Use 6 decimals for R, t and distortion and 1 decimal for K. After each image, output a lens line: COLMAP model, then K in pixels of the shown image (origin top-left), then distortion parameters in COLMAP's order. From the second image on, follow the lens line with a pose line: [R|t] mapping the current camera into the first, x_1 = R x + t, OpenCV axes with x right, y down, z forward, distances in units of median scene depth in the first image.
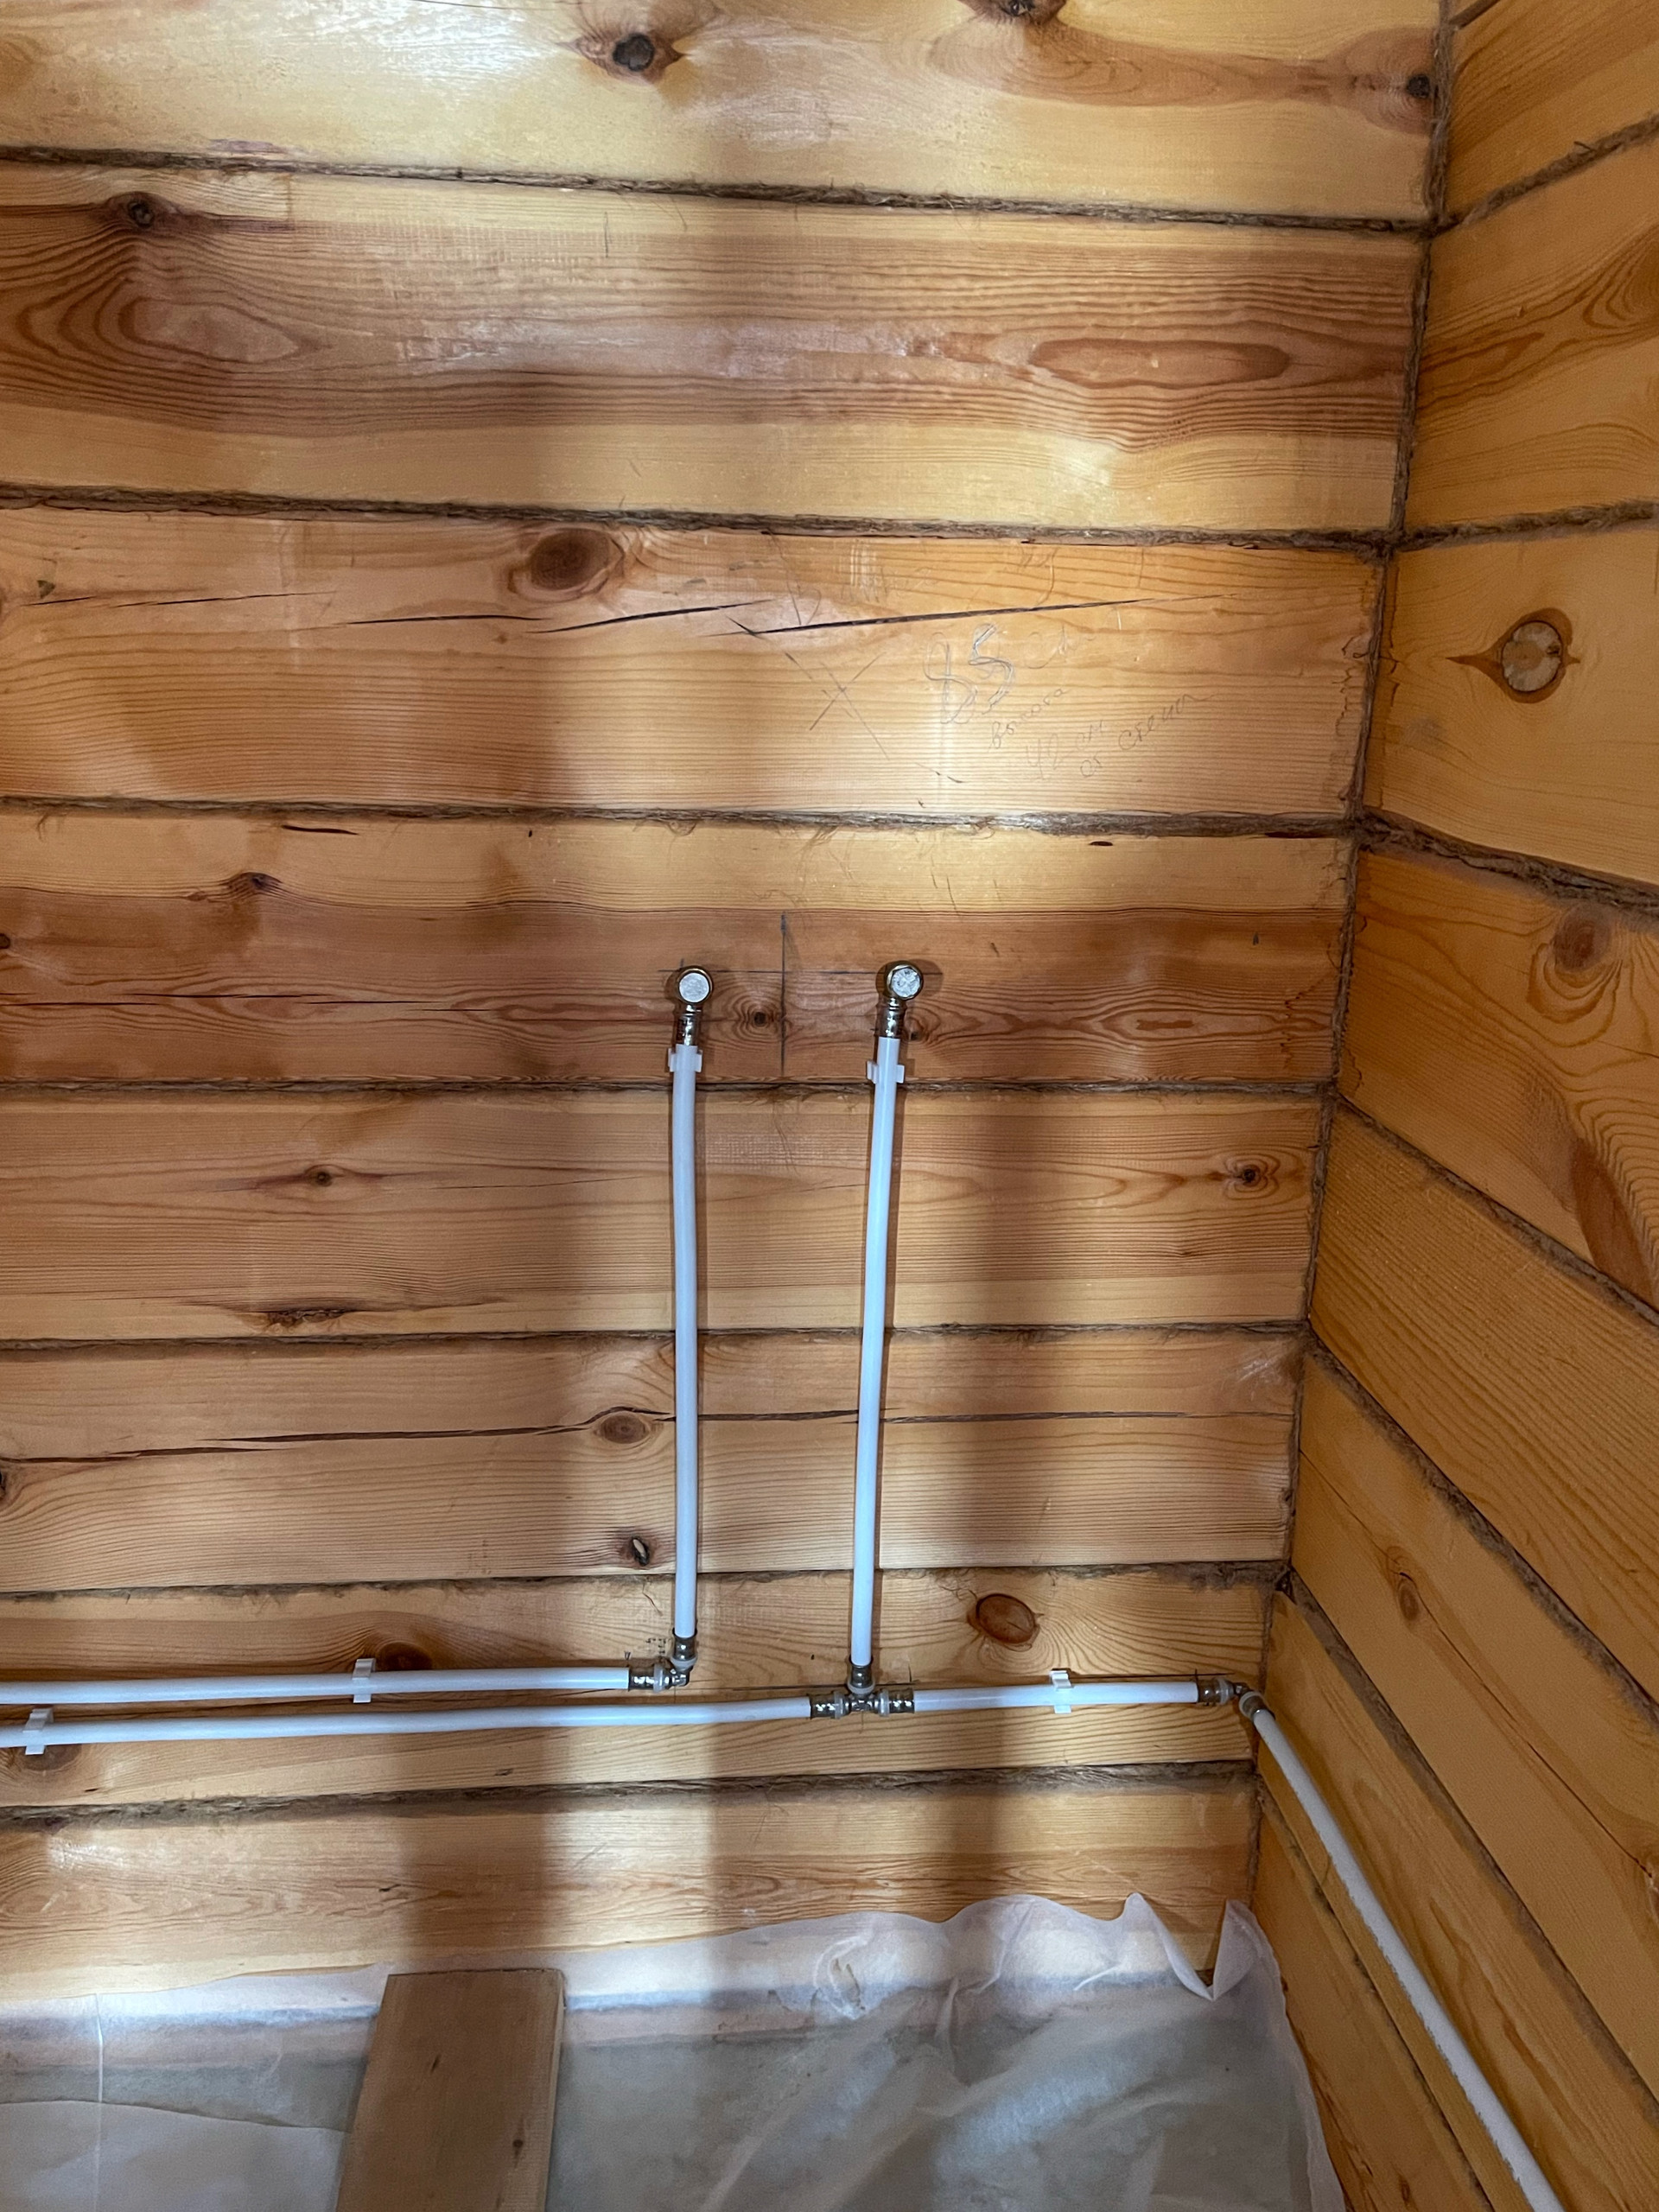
lens RADIAL K [[1708.6, 0, 828.5], [0, 1708.6, 1103.3], [0, 0, 1]] dist [0.048196, 0.001304]
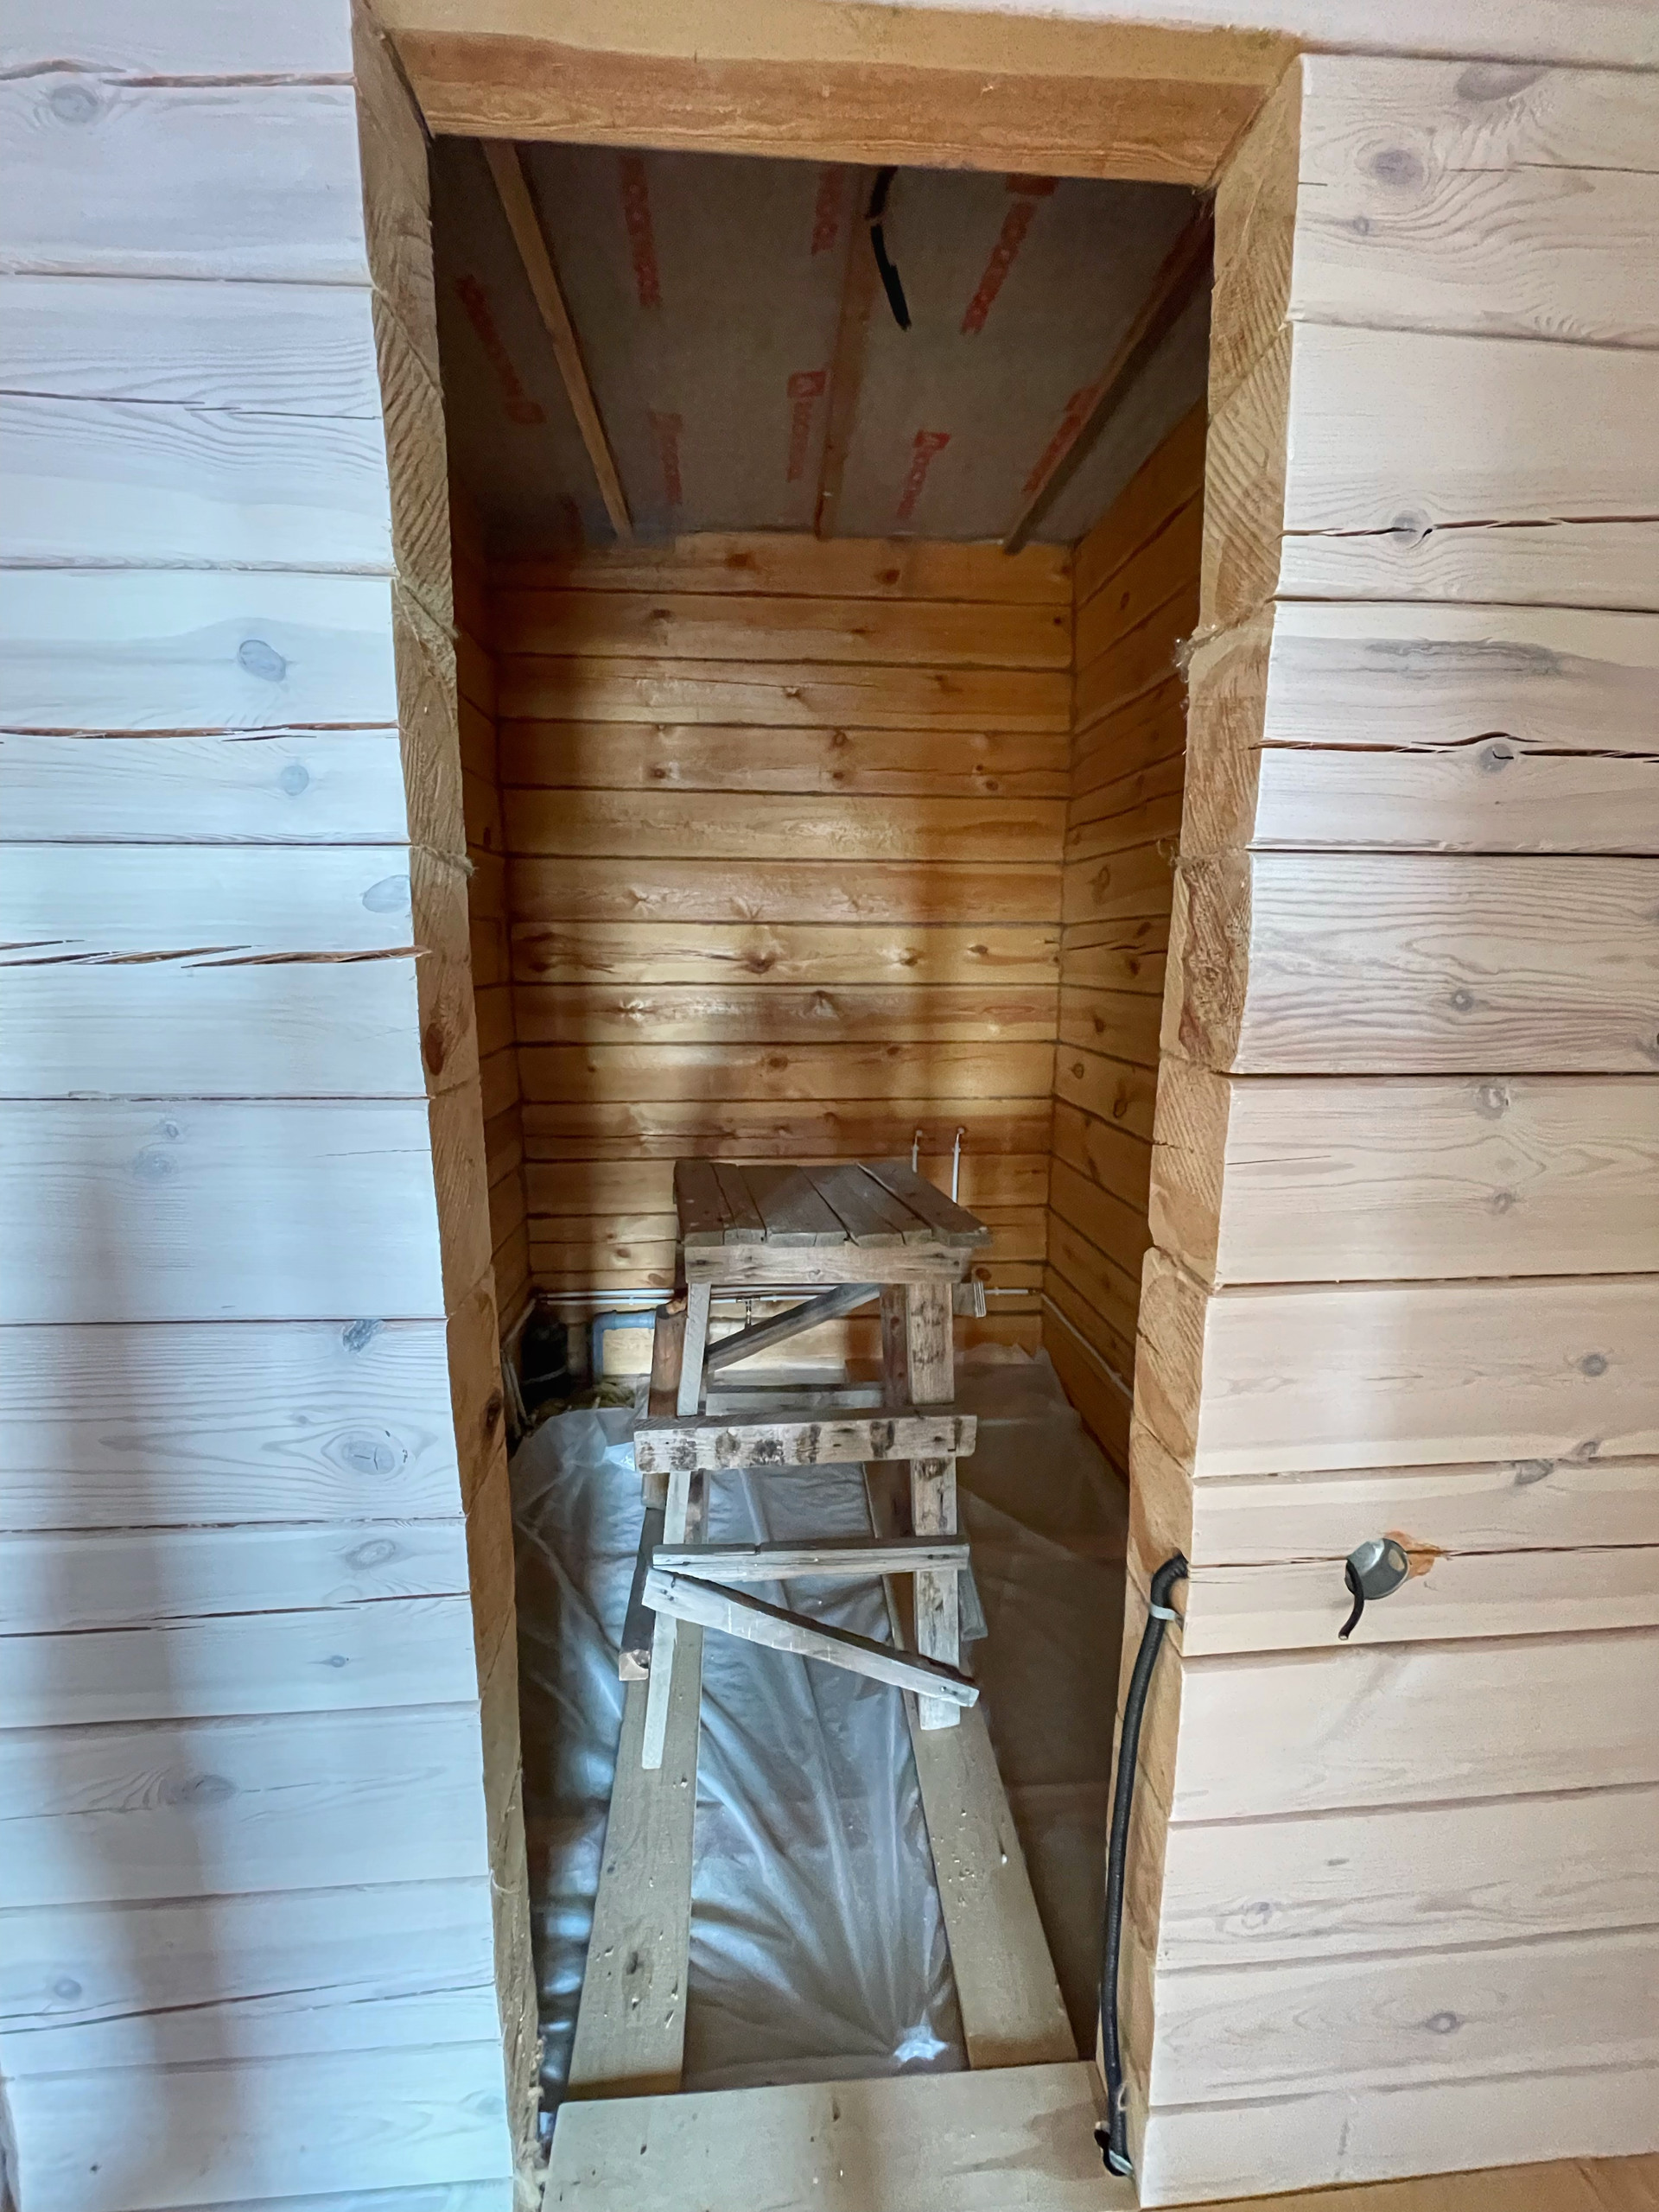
lens RADIAL K [[903.5, 0, 826.8], [0, 903.5, 1110.8], [0, 0, 1]] dist [-0.002255, -0.000535]
pose [[0.999725, -0.022359, -0.007012, -0.316163], [0.021680, 0.996113, -0.085376, 0.081922], [0.008893, 0.085200, 0.996324, -1.552223]]
